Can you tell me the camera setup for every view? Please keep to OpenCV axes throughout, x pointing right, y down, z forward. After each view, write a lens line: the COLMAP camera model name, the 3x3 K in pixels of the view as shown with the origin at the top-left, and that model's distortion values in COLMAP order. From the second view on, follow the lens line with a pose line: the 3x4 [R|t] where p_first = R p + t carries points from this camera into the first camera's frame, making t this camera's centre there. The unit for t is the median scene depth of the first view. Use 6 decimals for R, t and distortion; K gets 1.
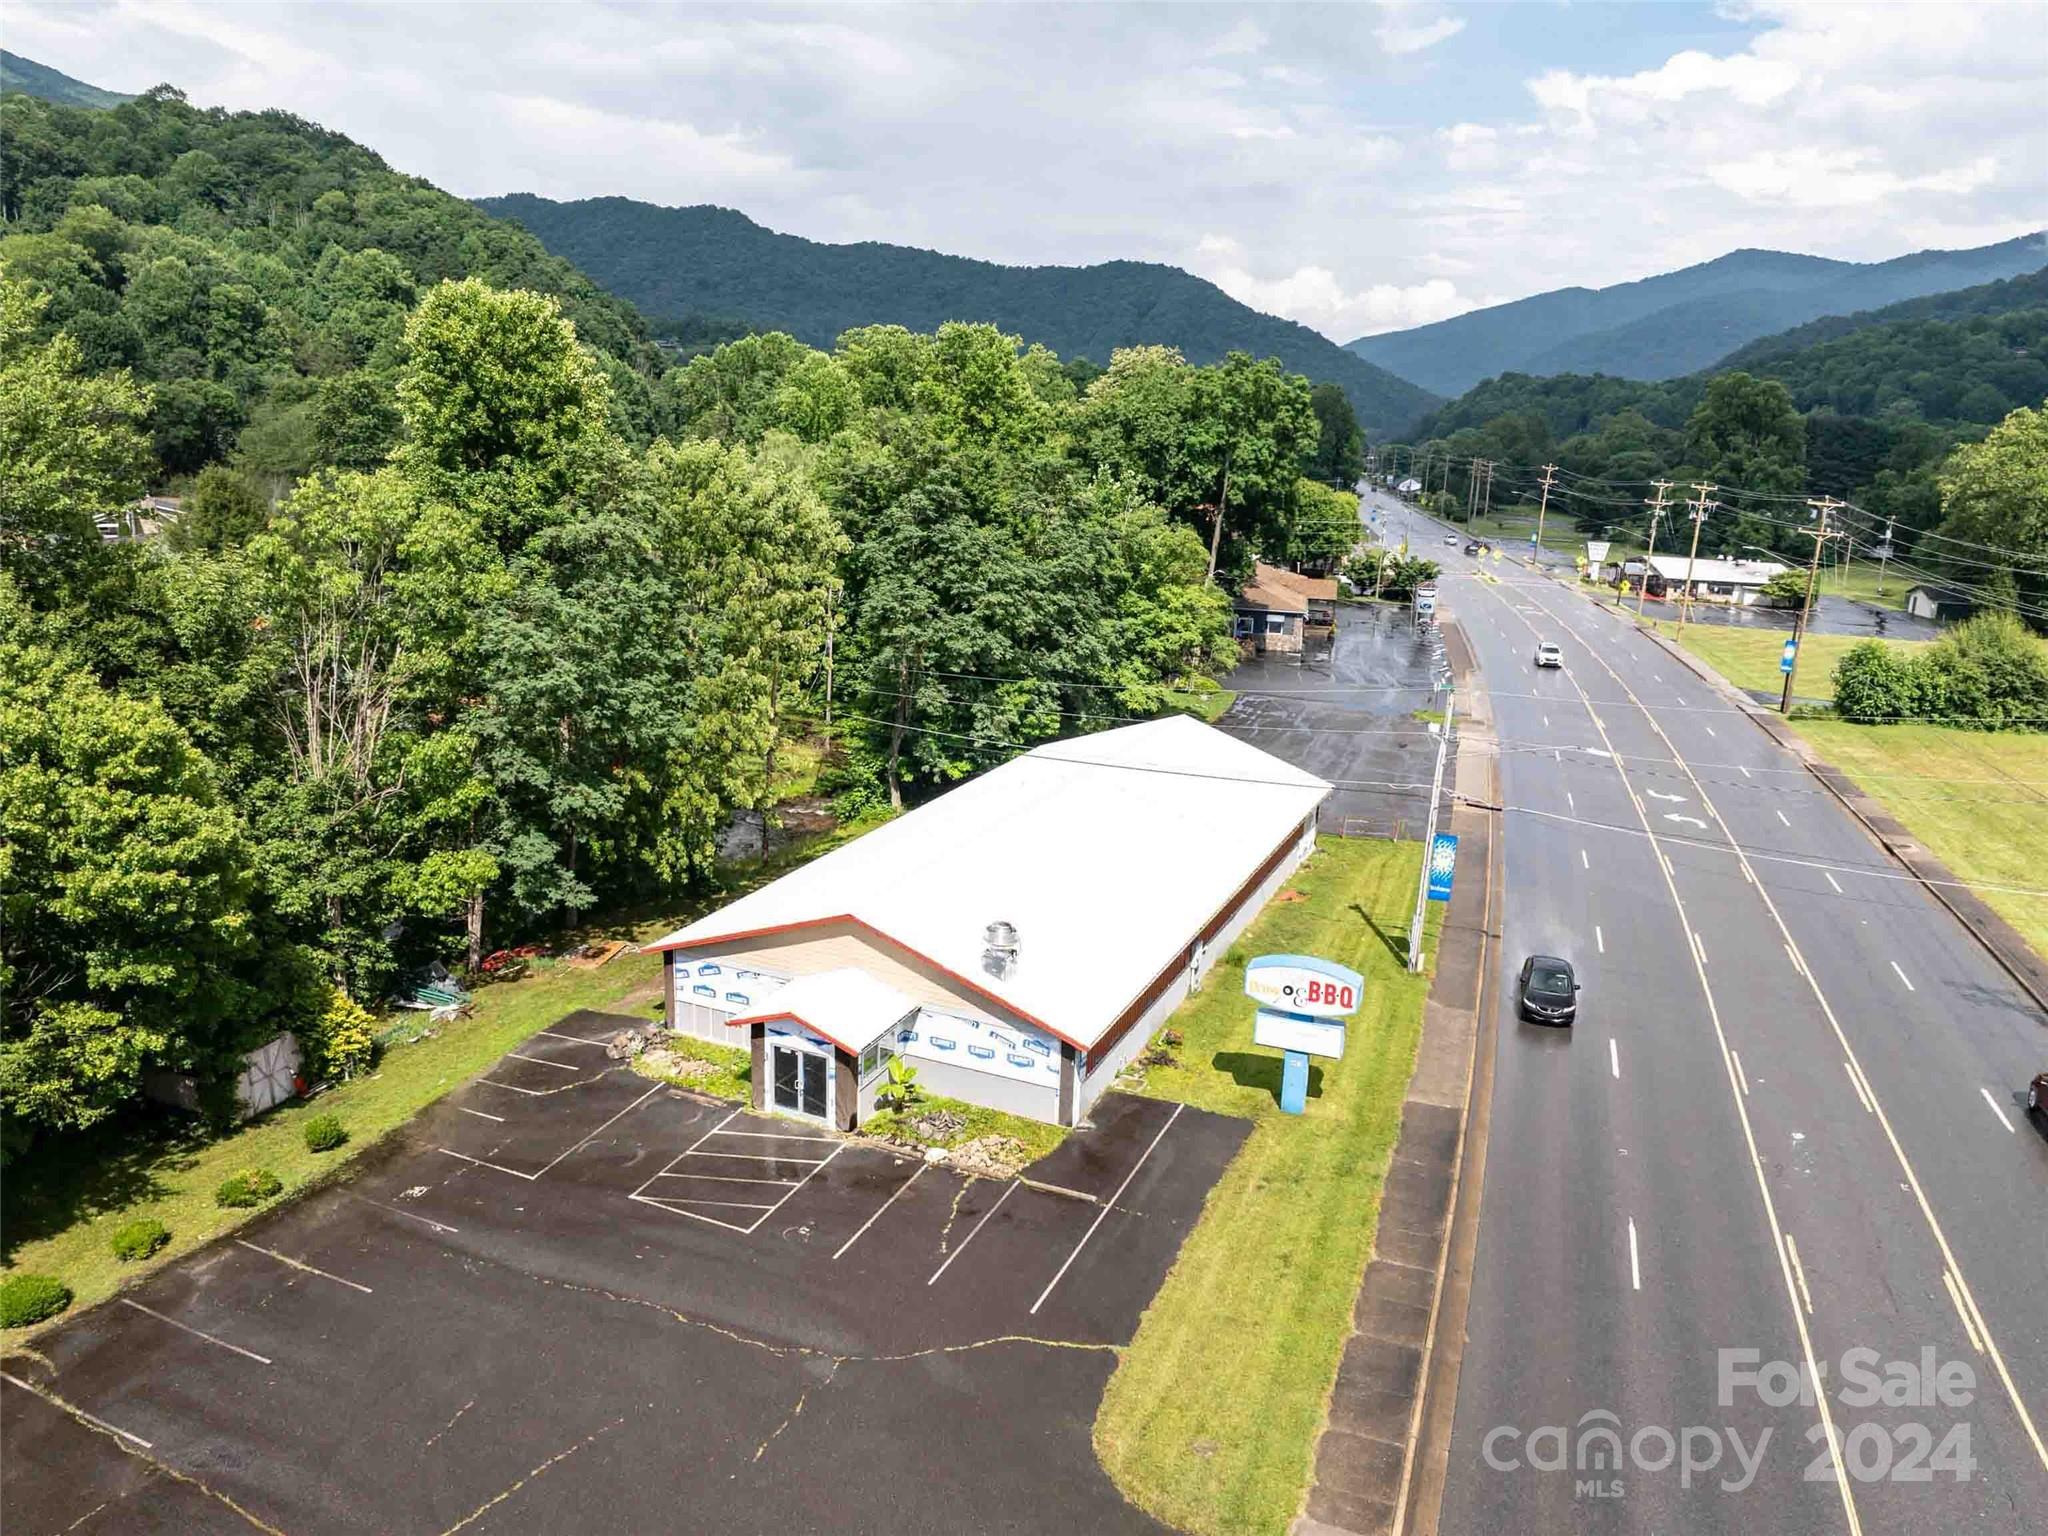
lens RADIAL K [[1431.5, 0, 1024.0], [0, 1431.5, 768.0], [0, 0, 1]] dist [-0.024714, -0.008558]
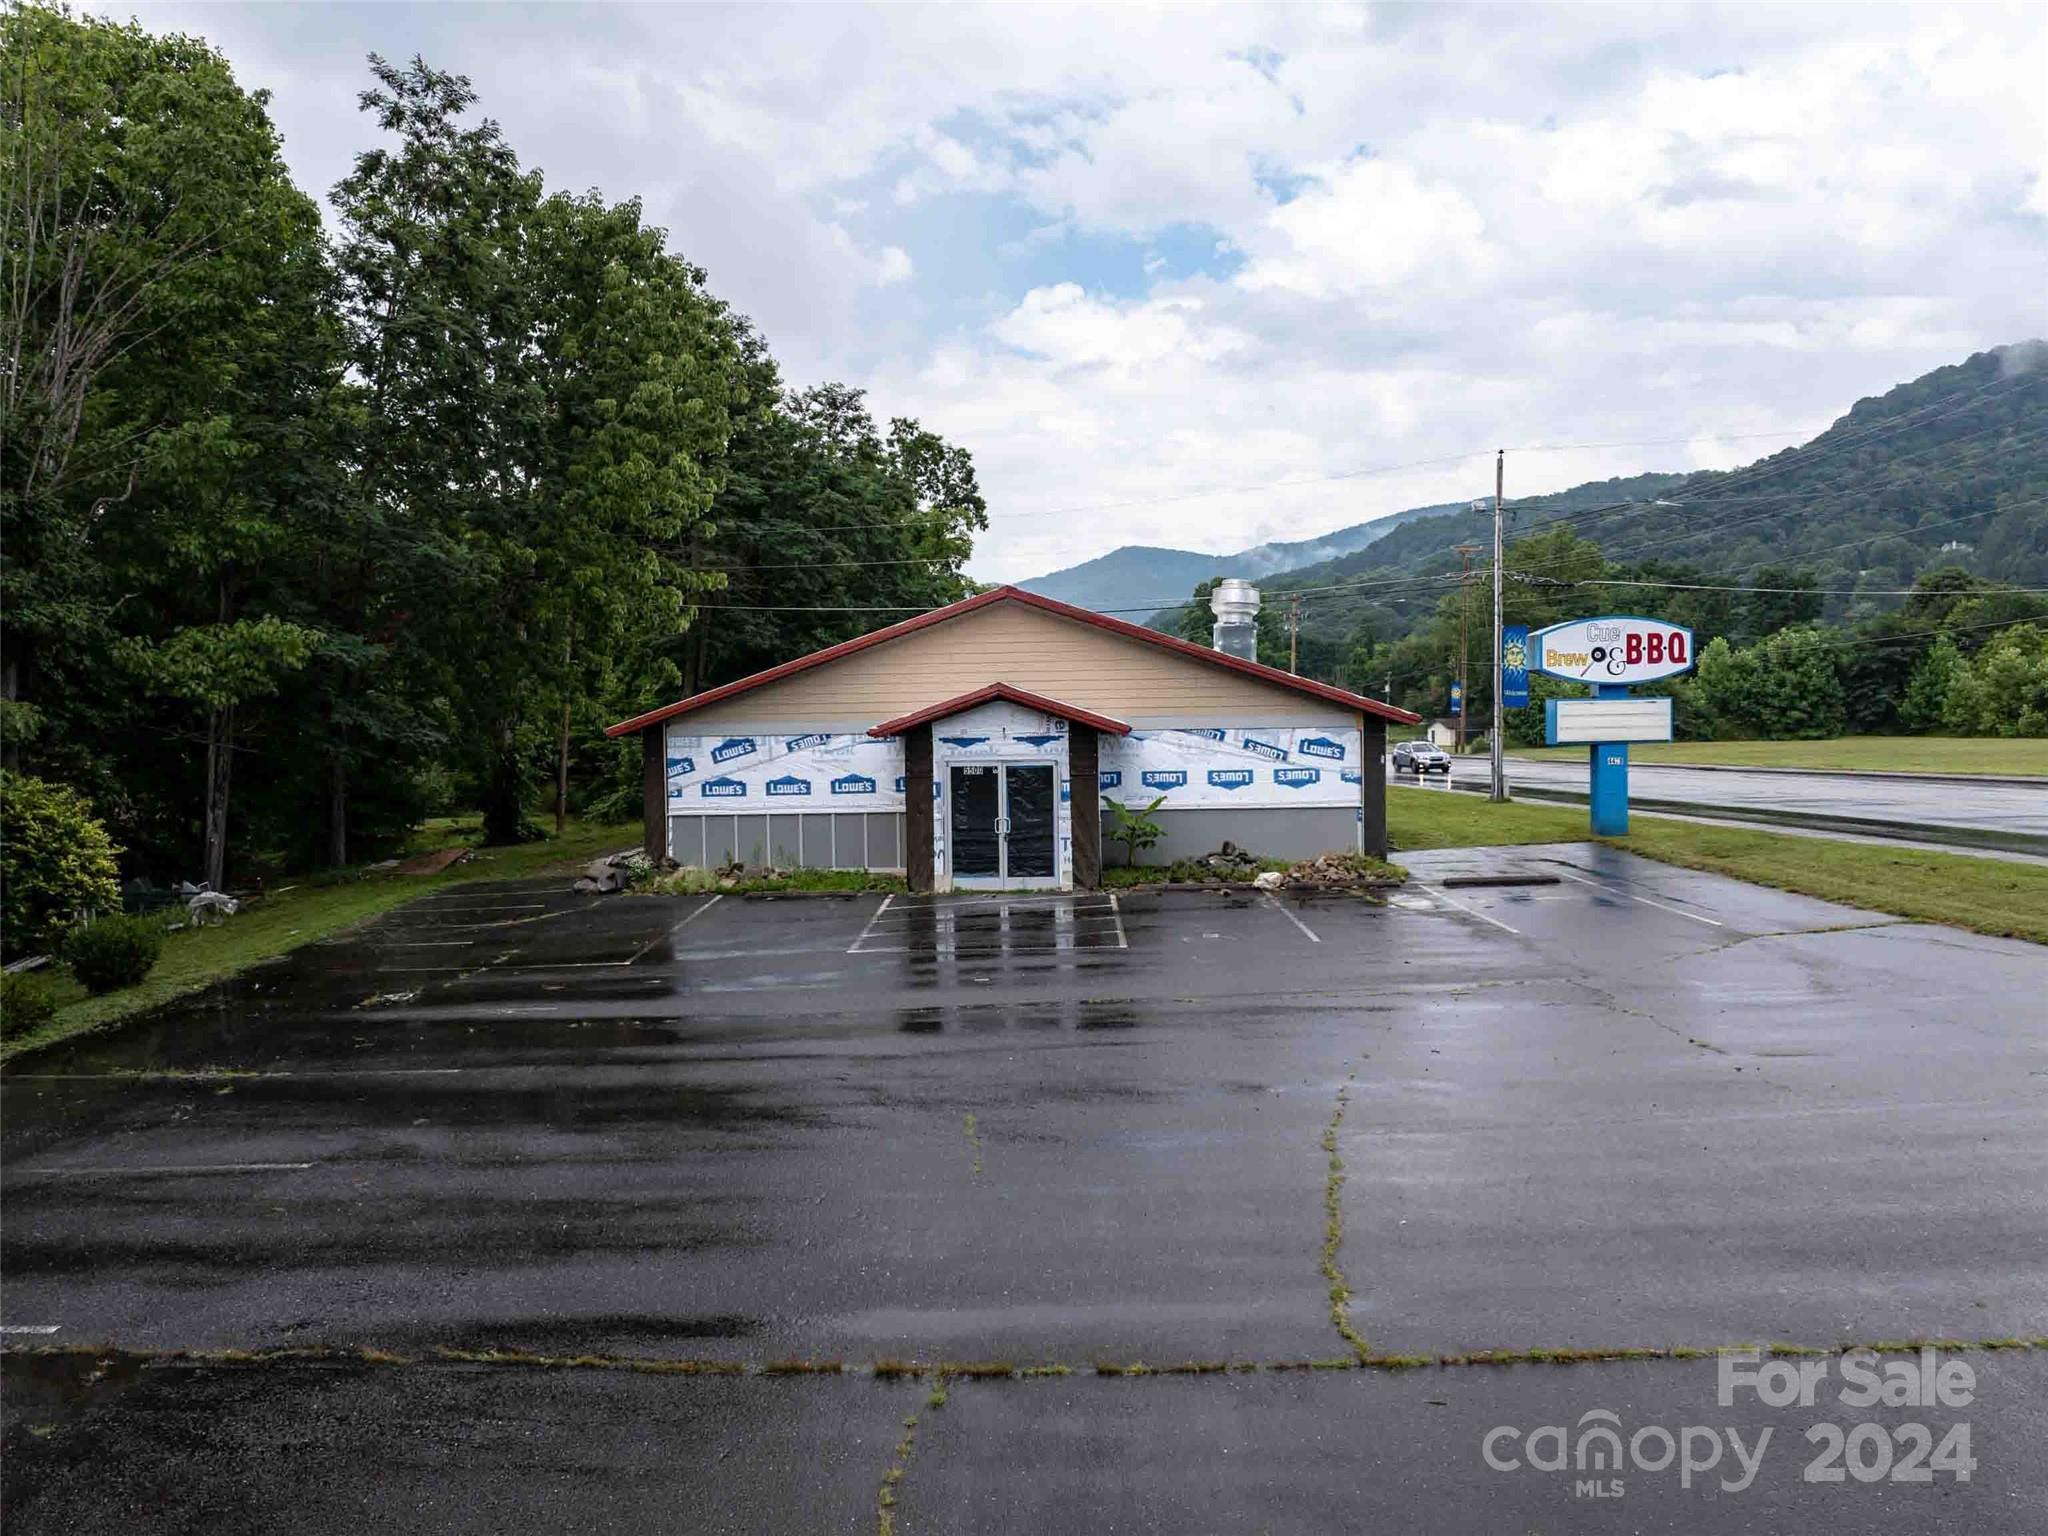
lens RADIAL K [[1431.5, 0, 1024.0], [0, 1431.5, 768.0], [0, 0, 1]] dist [-0.024714, -0.008558]
pose [[0.930582, -0.064903, 0.360283, -0.294912], [0.135697, 0.975205, -0.174816, 0.247472], [-0.340004, 0.211570, 0.916316, 0.362739]]
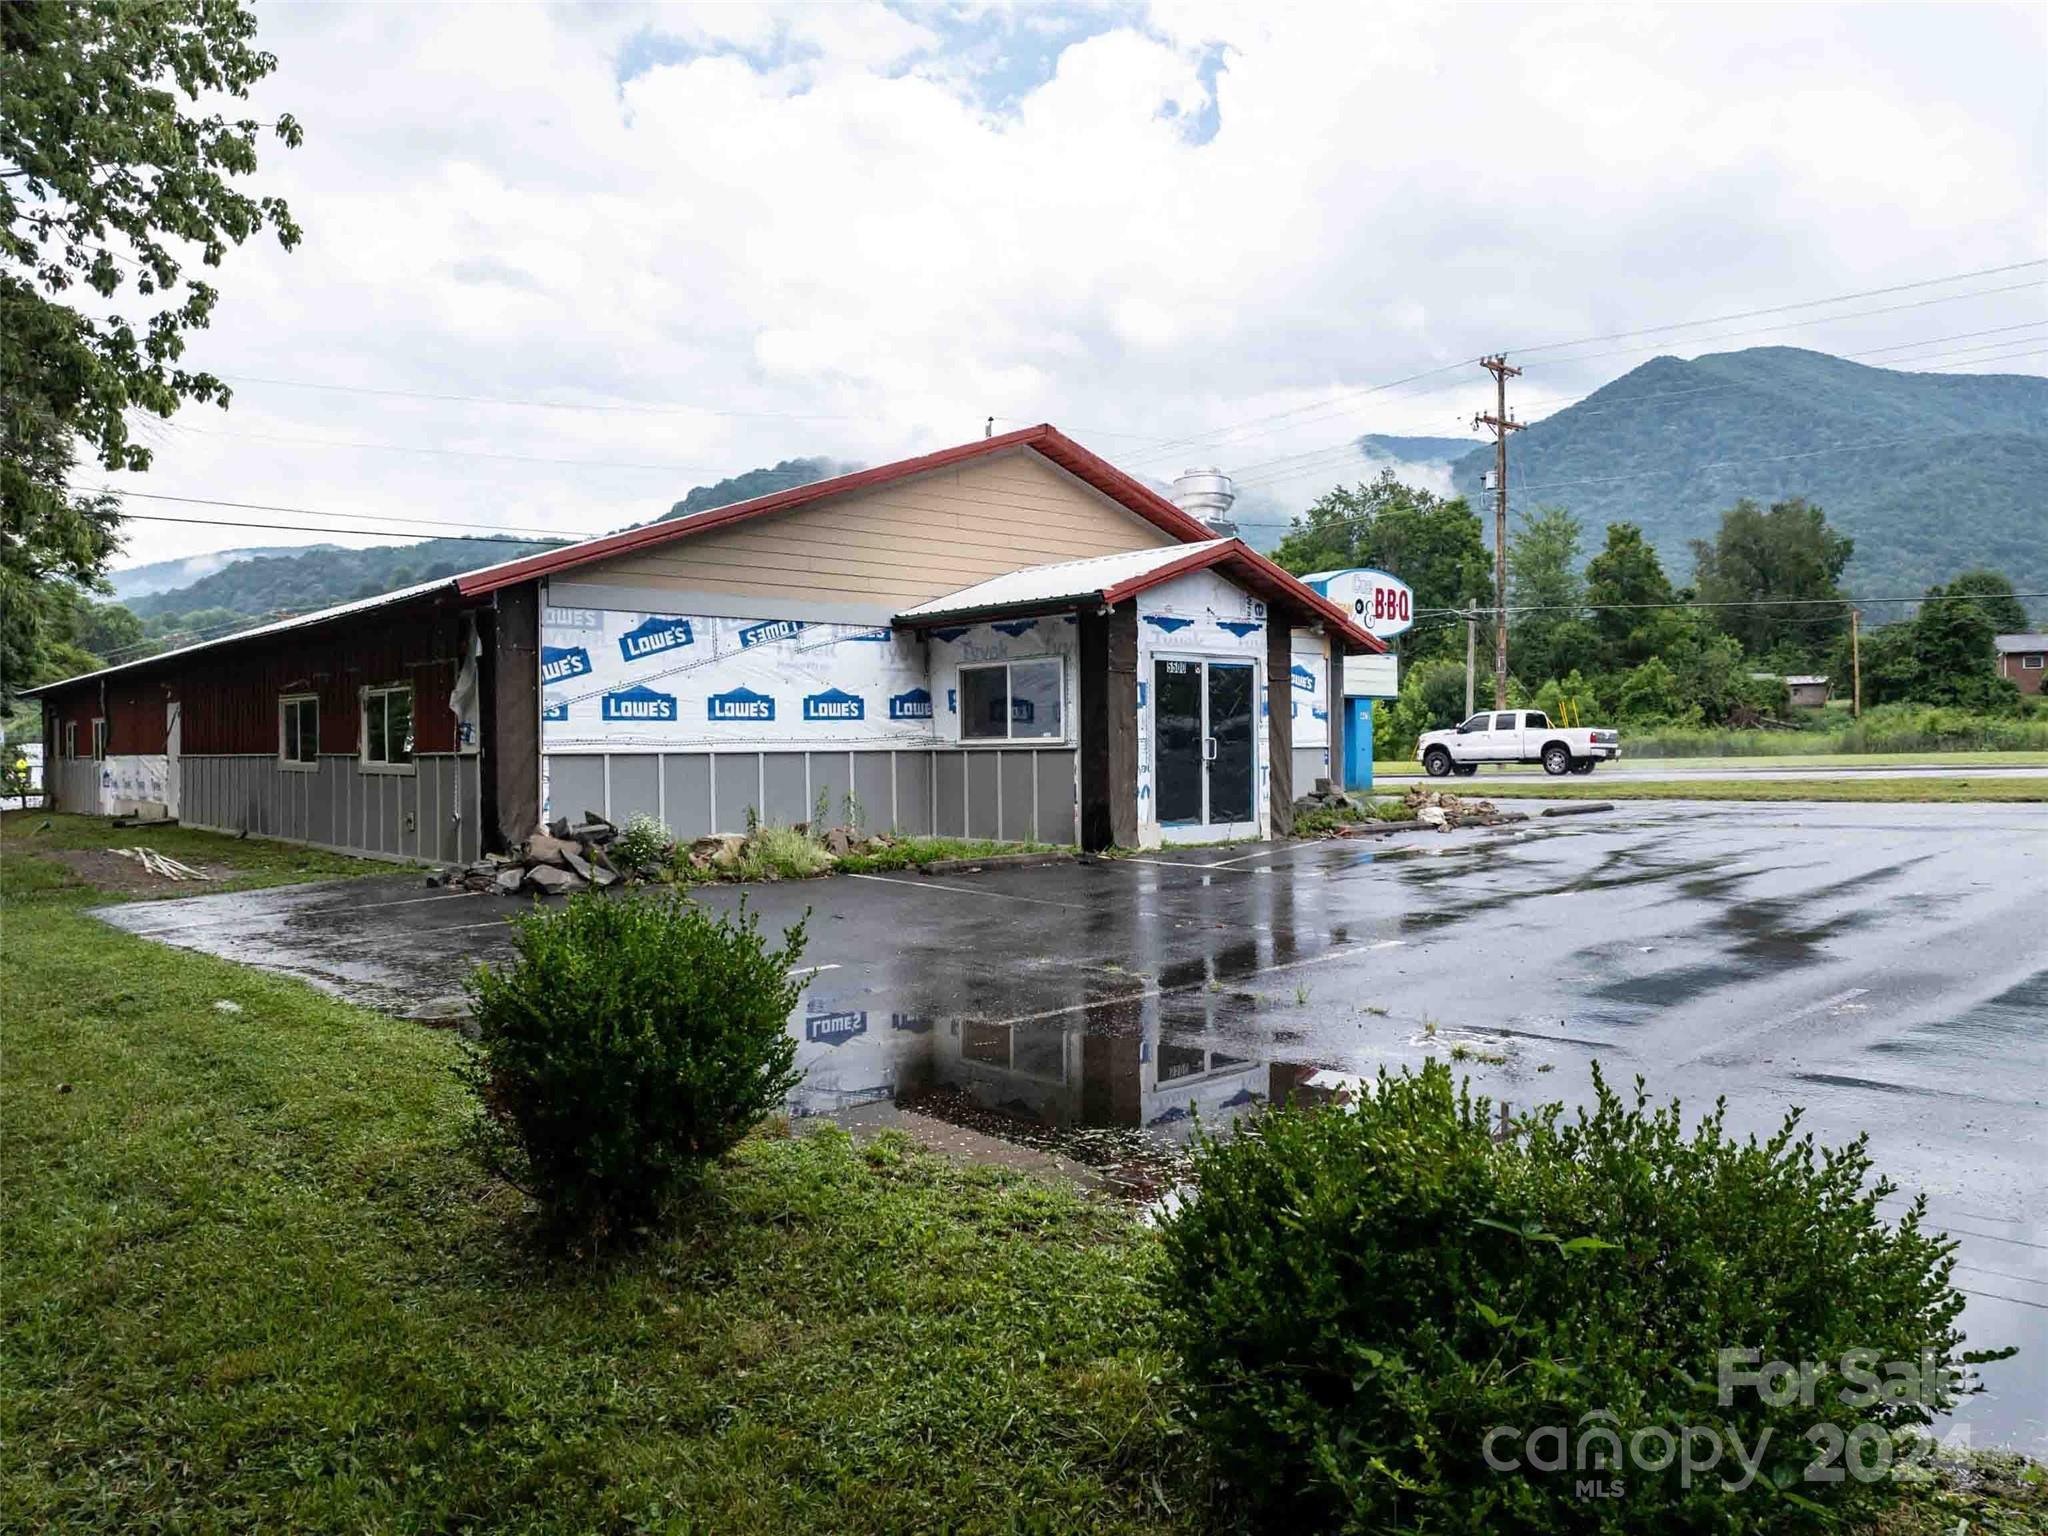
lens RADIAL K [[1442.1, 0, 1024.0], [0, 1442.1, 768.0], [0, 0, 1]] dist [-0.037594, -0.003570]
pose [[0.417208, -0.049934, 0.907438, -0.452528], [0.246060, 0.967402, -0.059896, 0.194595], [-0.874867, 0.248273, 0.415895, 0.712808]]
